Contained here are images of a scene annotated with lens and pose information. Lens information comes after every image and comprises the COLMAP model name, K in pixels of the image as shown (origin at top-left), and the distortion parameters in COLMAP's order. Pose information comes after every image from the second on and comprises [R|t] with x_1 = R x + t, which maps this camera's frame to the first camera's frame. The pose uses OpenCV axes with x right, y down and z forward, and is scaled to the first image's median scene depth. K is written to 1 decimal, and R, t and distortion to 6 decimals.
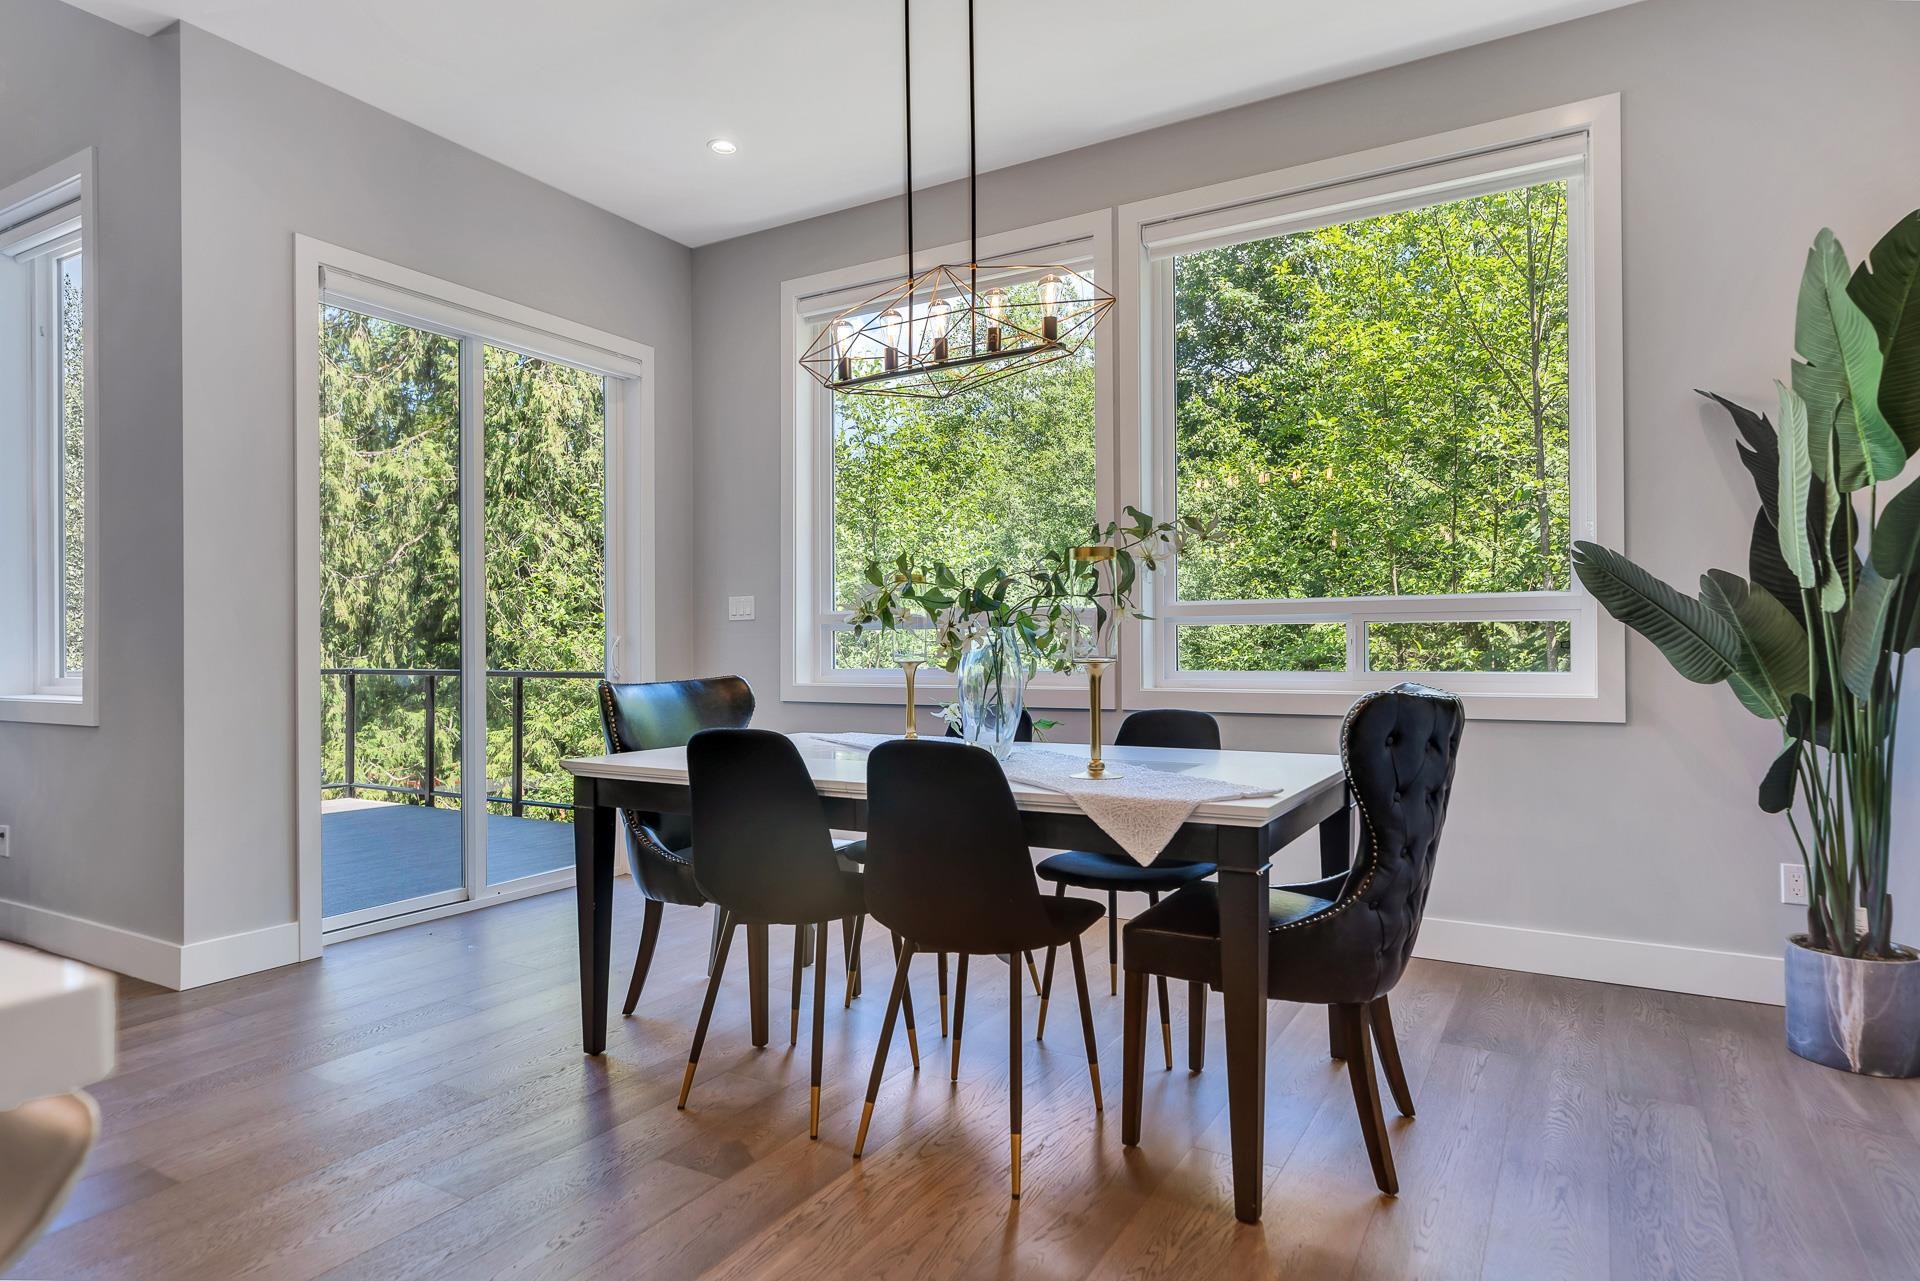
lens RADIAL K [[1071.9, 0, 965.2], [0, 1071.9, 636.5], [0, 0, 1]] dist [0.000470, 0.002174]
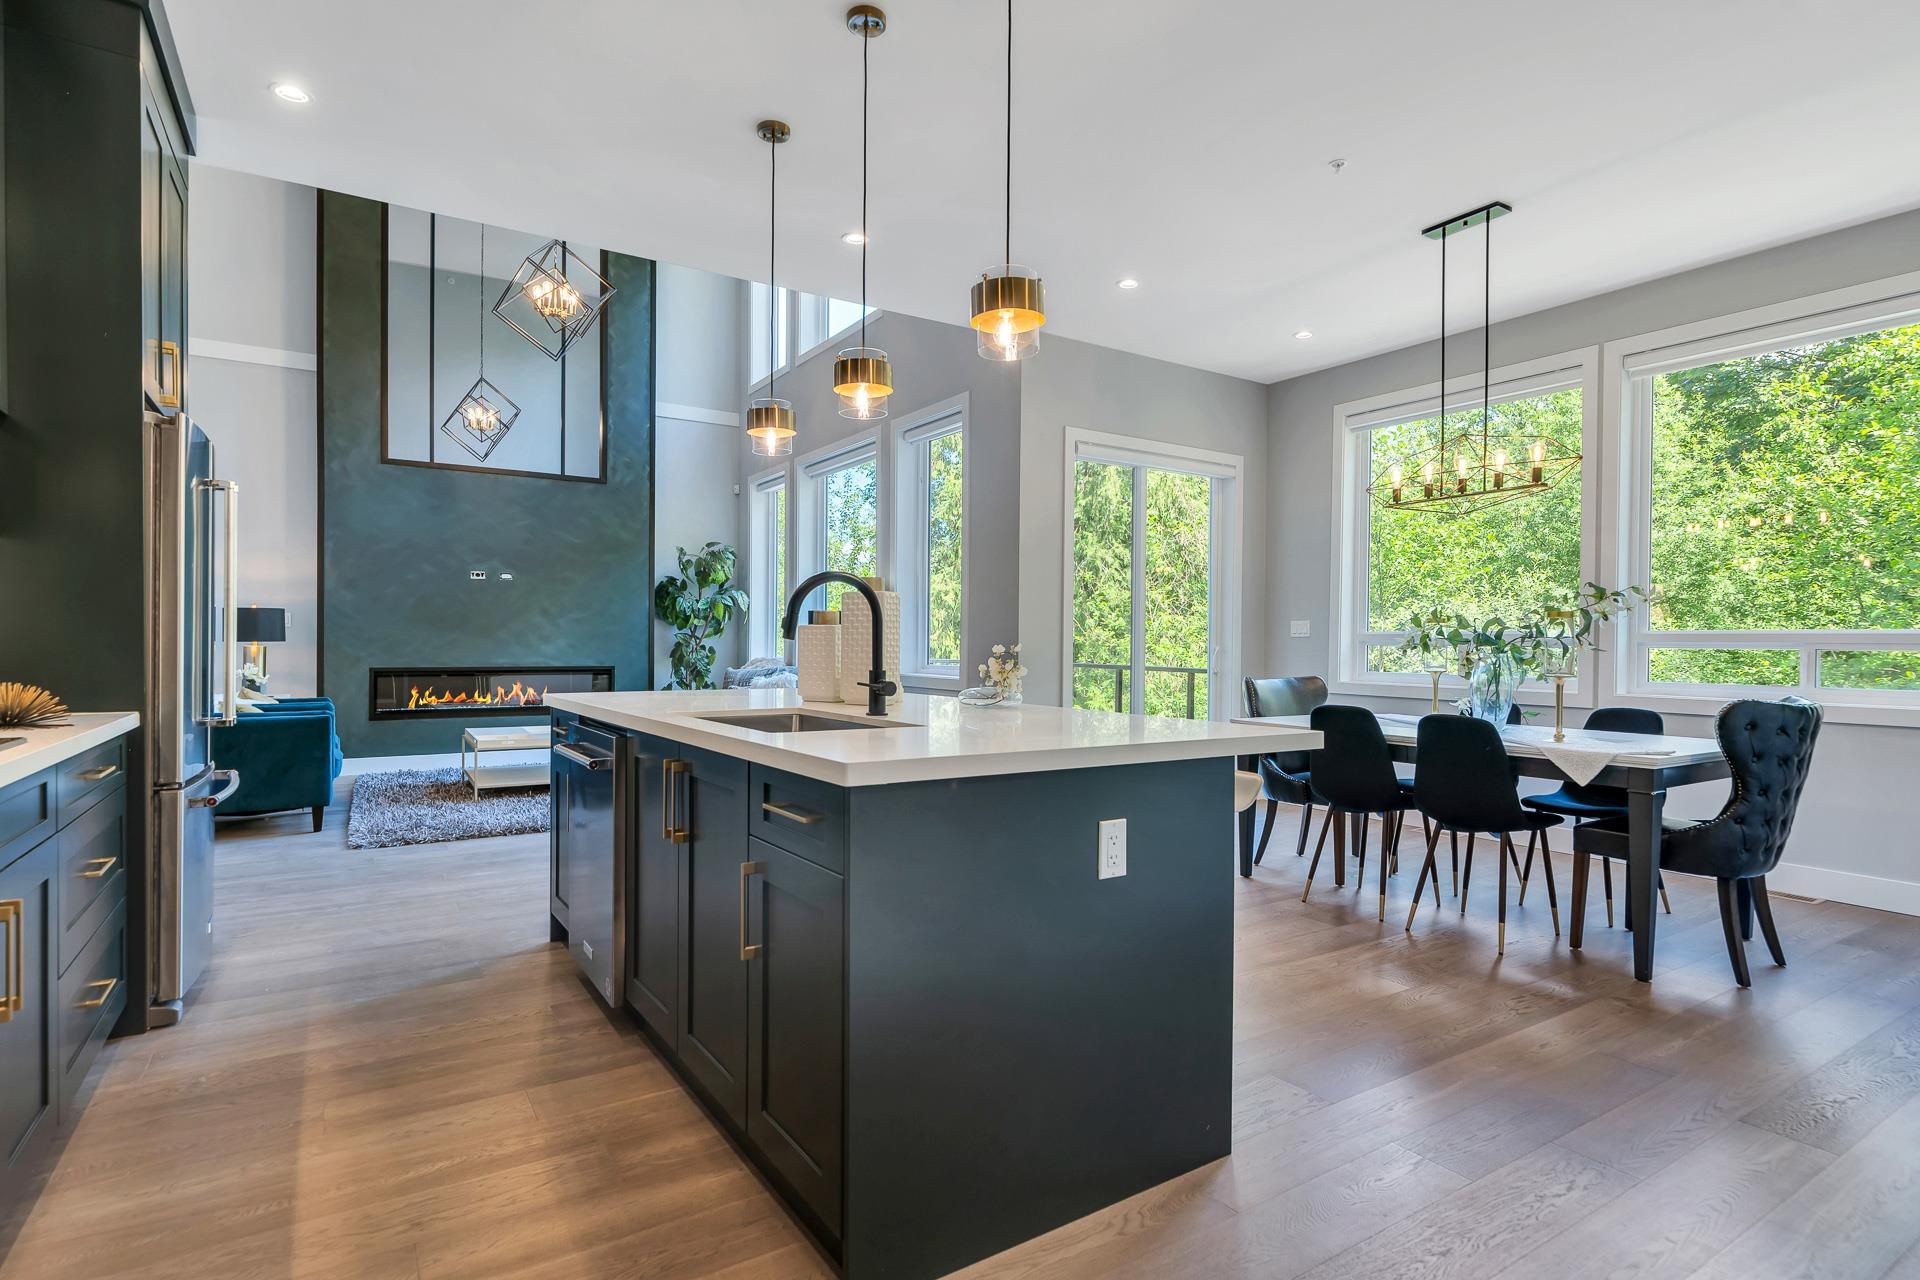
lens RADIAL K [[978.8, 0, 966.4], [0, 978.8, 649.2], [0, 0, 1]] dist [0.000991, -0.000904]
pose [[0.893364, 0.020355, -0.448872, -0.024599], [-0.012681, 0.999718, 0.020096, -0.035852], [0.449155, -0.012261, 0.893370, -0.759707]]
